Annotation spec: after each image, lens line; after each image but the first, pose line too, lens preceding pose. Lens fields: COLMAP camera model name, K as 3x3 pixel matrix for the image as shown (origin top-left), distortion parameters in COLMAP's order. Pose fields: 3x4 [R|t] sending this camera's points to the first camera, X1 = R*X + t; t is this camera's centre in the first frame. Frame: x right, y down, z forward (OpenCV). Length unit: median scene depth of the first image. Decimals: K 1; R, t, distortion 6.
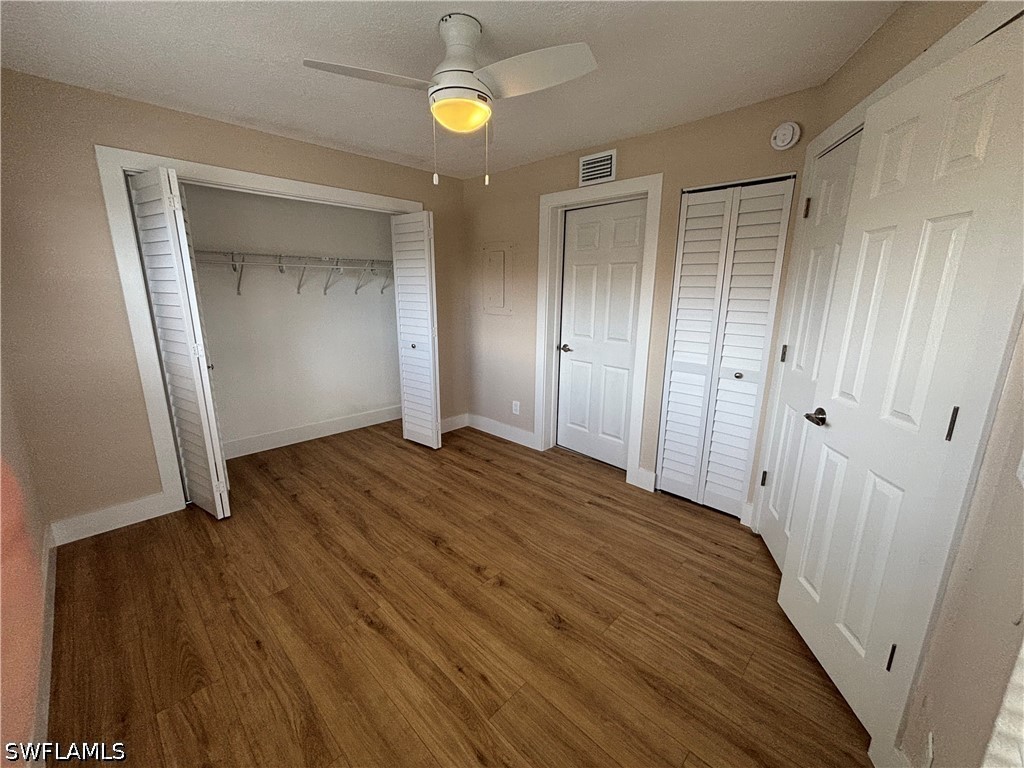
lens RADIAL K [[413.0, 0, 512.0], [0, 413.0, 381.2], [0, 0, 1]] dist [0.000587, 0.000412]
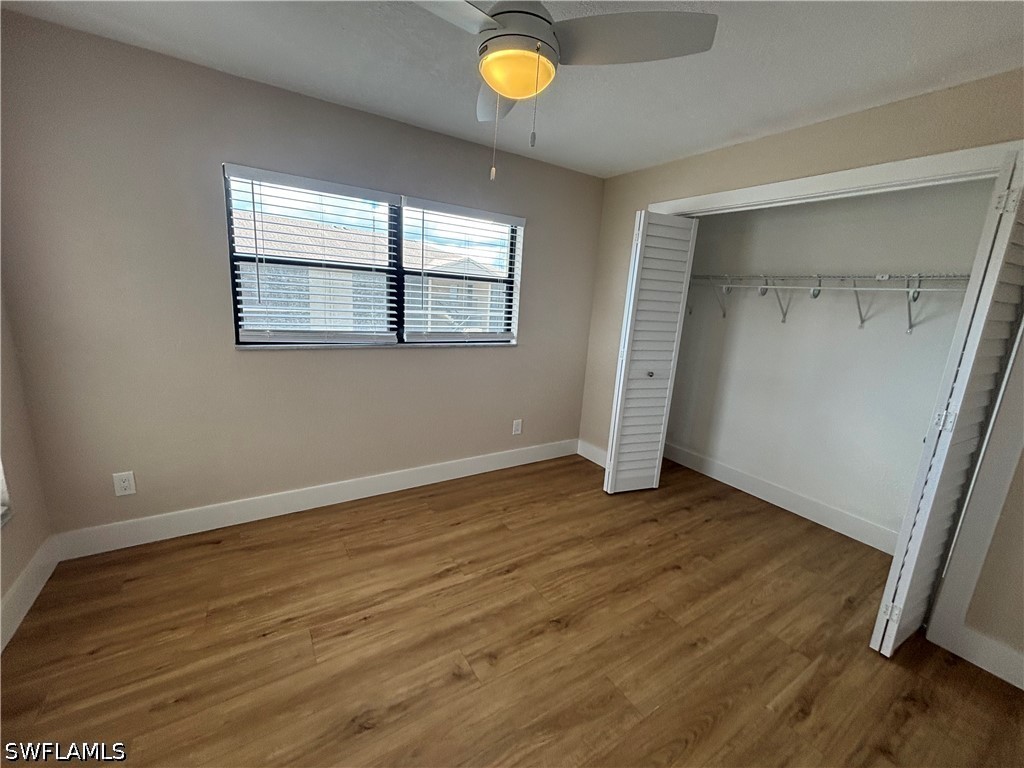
lens RADIAL K [[413.0, 0, 512.0], [0, 413.0, 381.2], [0, 0, 1]] dist [0.000587, 0.000412]
pose [[-0.218357, 0.183685, -0.958426, 0.500271], [-0.282574, 0.928149, 0.242261, -0.200151], [0.934062, 0.323726, -0.150764, 0.878382]]
